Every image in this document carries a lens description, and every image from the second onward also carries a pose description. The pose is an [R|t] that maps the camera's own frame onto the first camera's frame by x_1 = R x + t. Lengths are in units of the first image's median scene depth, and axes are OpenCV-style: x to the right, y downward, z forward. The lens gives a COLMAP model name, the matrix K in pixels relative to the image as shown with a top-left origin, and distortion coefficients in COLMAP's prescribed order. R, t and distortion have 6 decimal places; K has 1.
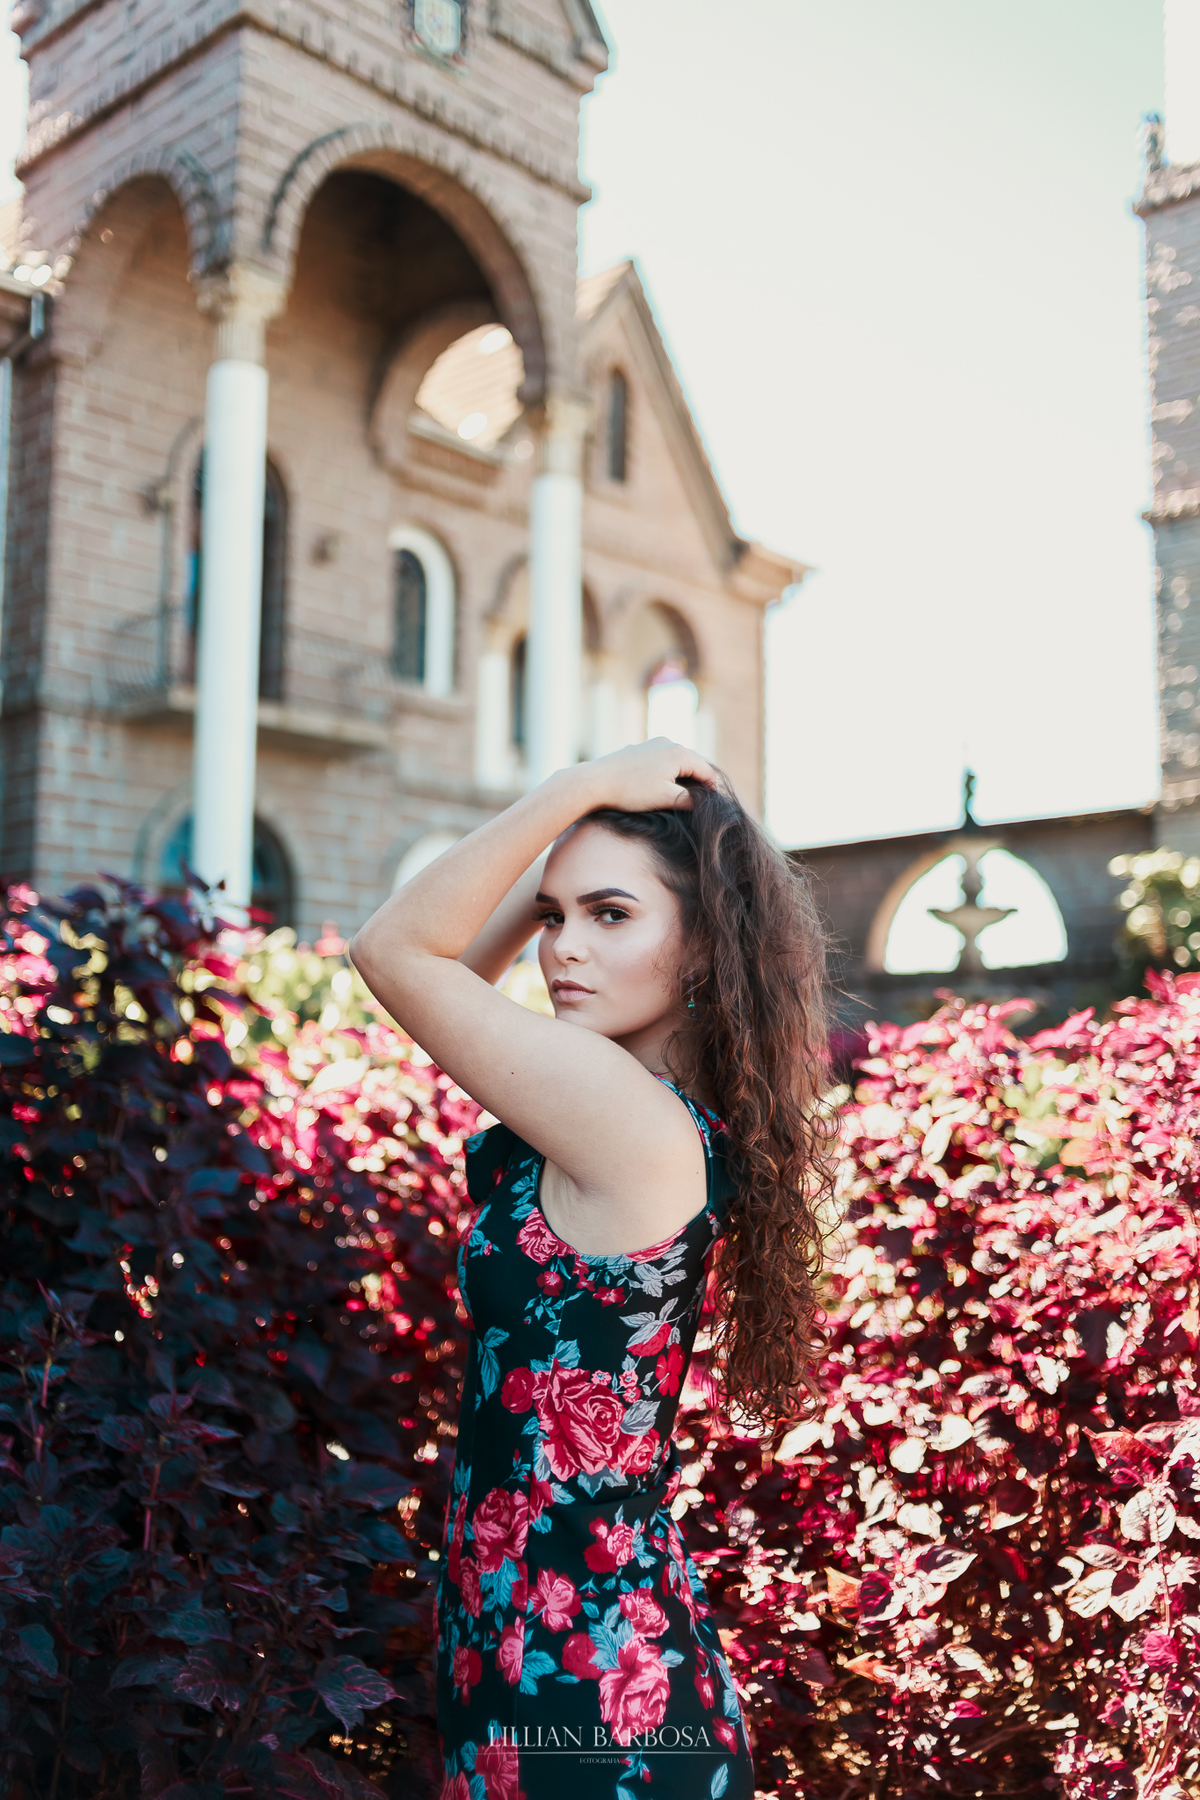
lens RADIAL K [[1764.6, 0, 600.0], [0, 1764.6, 900.0], [0, 0, 1]] dist [-0.092187, 0.179119]
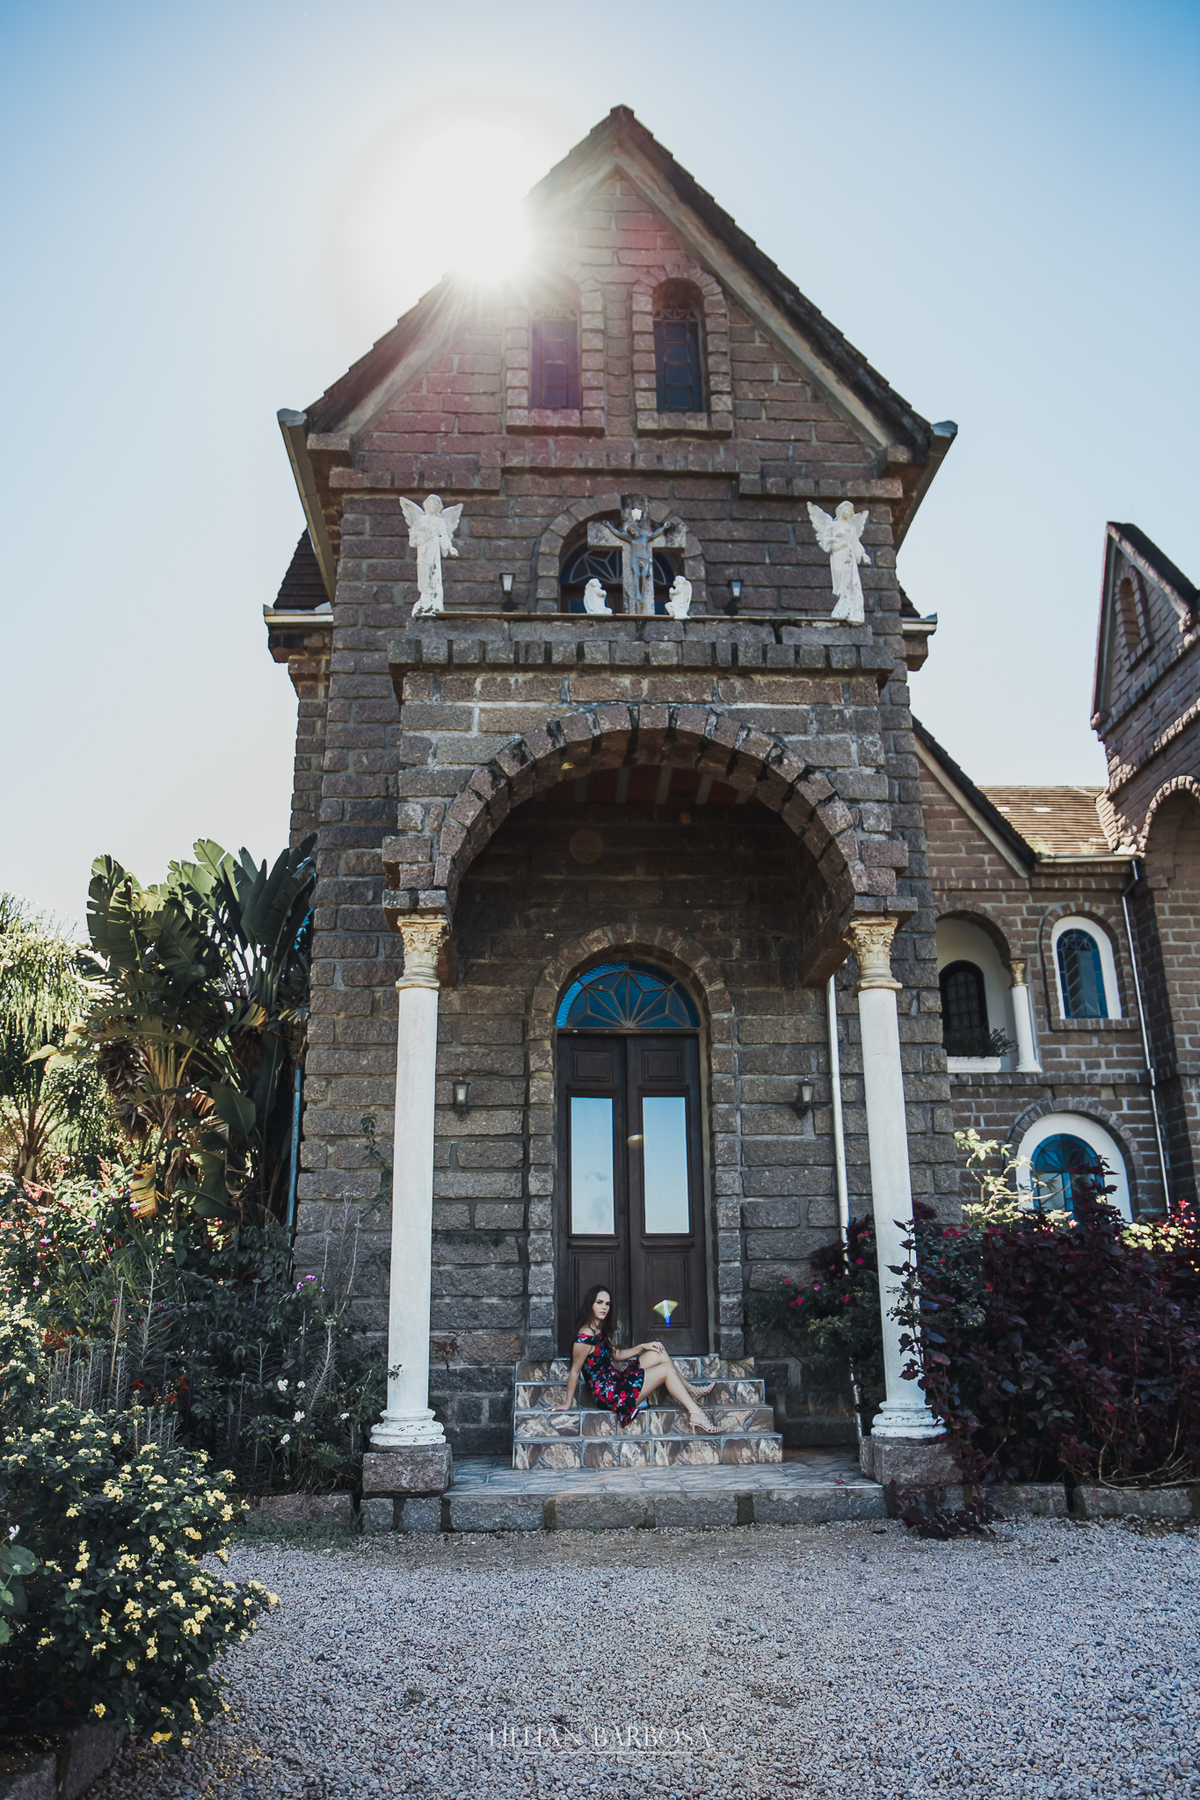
lens RADIAL K [[1247.0, 0, 599.2], [0, 1247.0, 925.9], [0, 0, 1]] dist [-0.092538, 0.070544]
pose [[0.718778, -0.228948, -0.656461, 0.117996], [0.093081, 0.967412, -0.235479, -0.017125], [0.688981, 0.108153, 0.716665, -0.341682]]
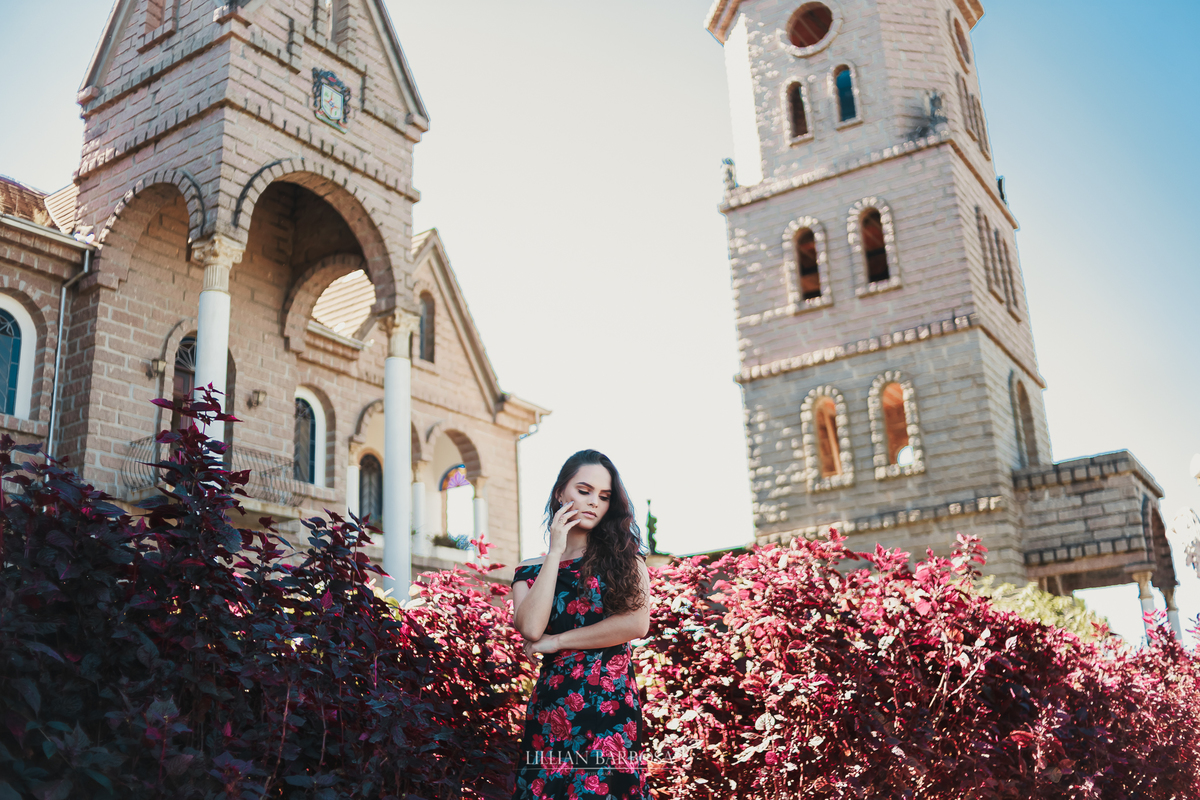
lens RADIAL K [[1171.1, 0, 600.0], [0, 1171.1, 400.0], [0, 0, 1]] dist [-0.094759, -0.001041]
pose [[0.983996, -0.005231, 0.178114, -0.035883], [0.040786, 0.979645, -0.196551, 0.029287], [-0.173461, 0.200670, 0.964180, -0.111338]]
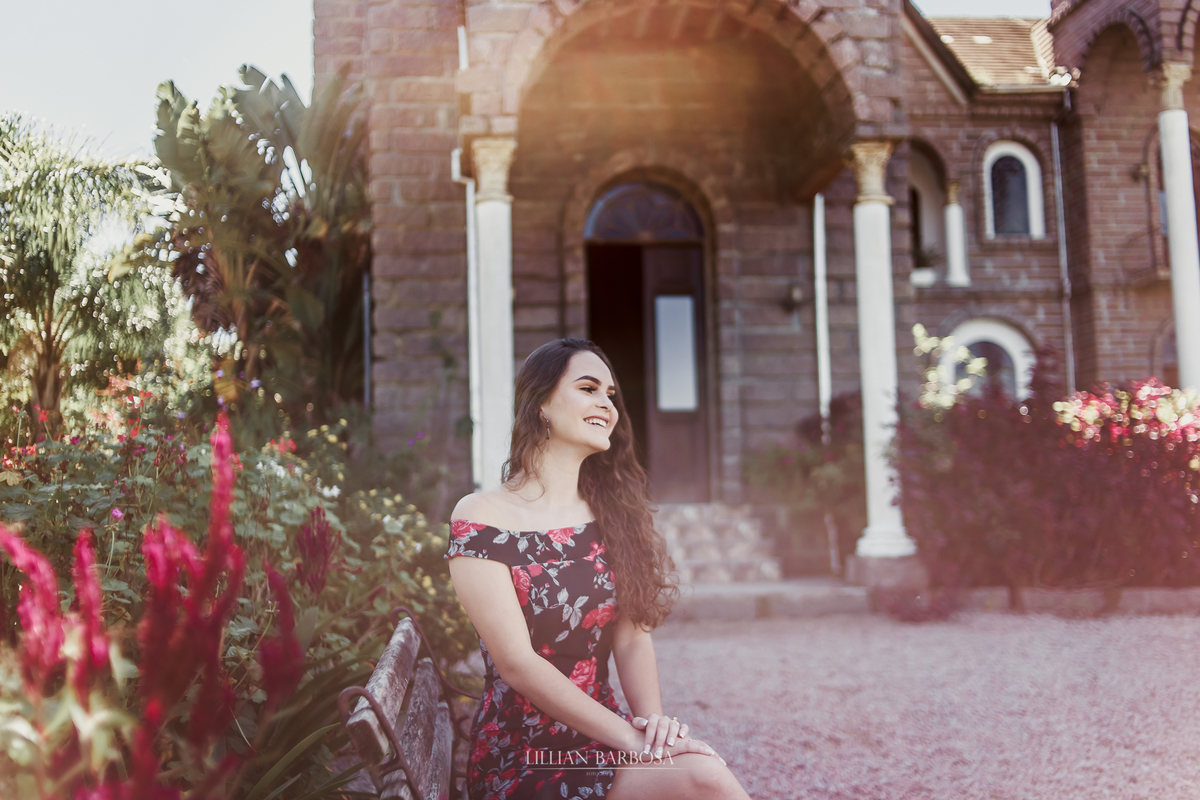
lens RADIAL K [[1161.2, 0, 600.0], [0, 1161.2, 400.0], [0, 0, 1]] dist [0.084931, -0.204359]
pose [[0.755238, -0.091486, -0.649035, 0.123909], [0.101091, 0.994621, -0.022566, -0.006205], [0.647608, -0.048569, 0.760424, -0.419089]]
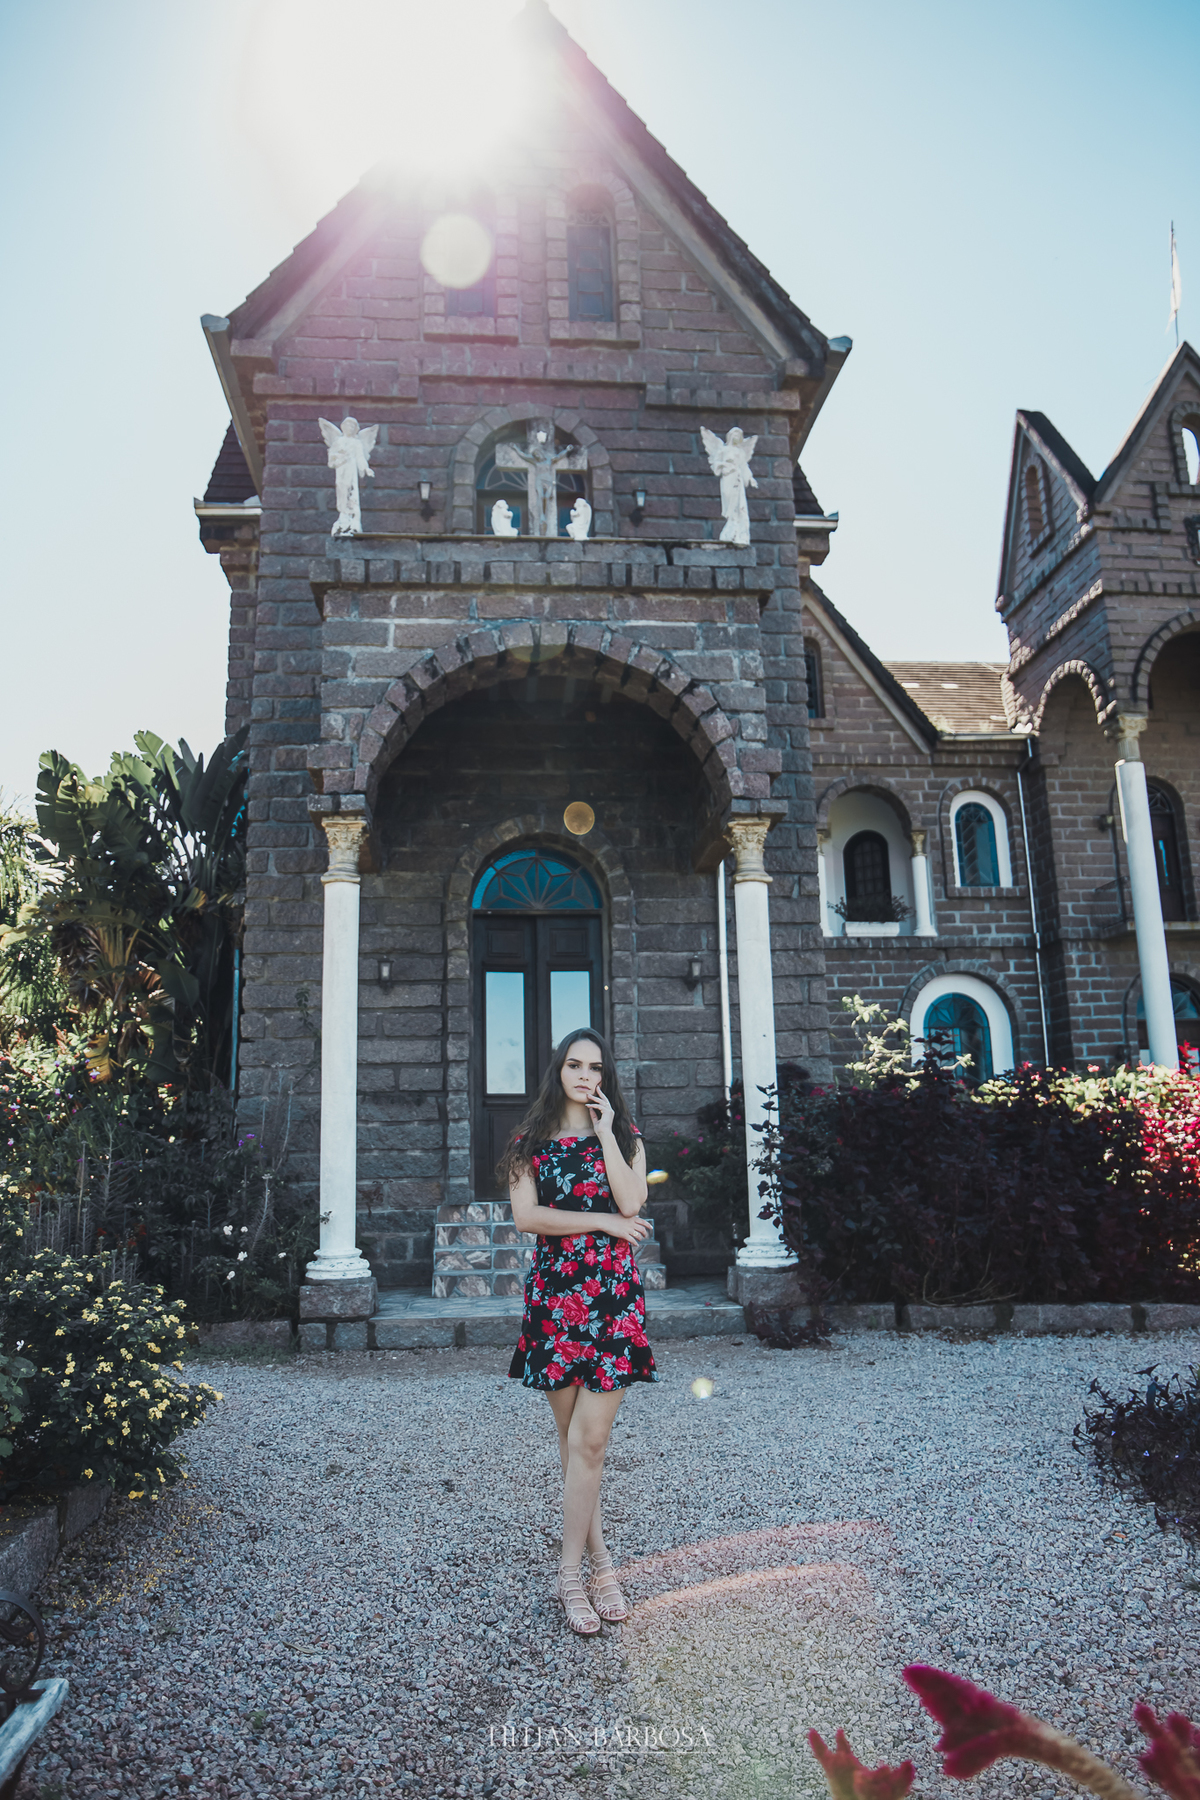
lens RADIAL K [[1216.4, 0, 596.2], [0, 1216.4, 913.9], [0, 0, 1]] dist [-0.098586, 0.086188]
pose [[0.749394, -0.158896, -0.642776, 0.160903], [0.101947, 0.986892, -0.125104, -0.023043], [0.654229, 0.028223, 0.755770, -0.364561]]
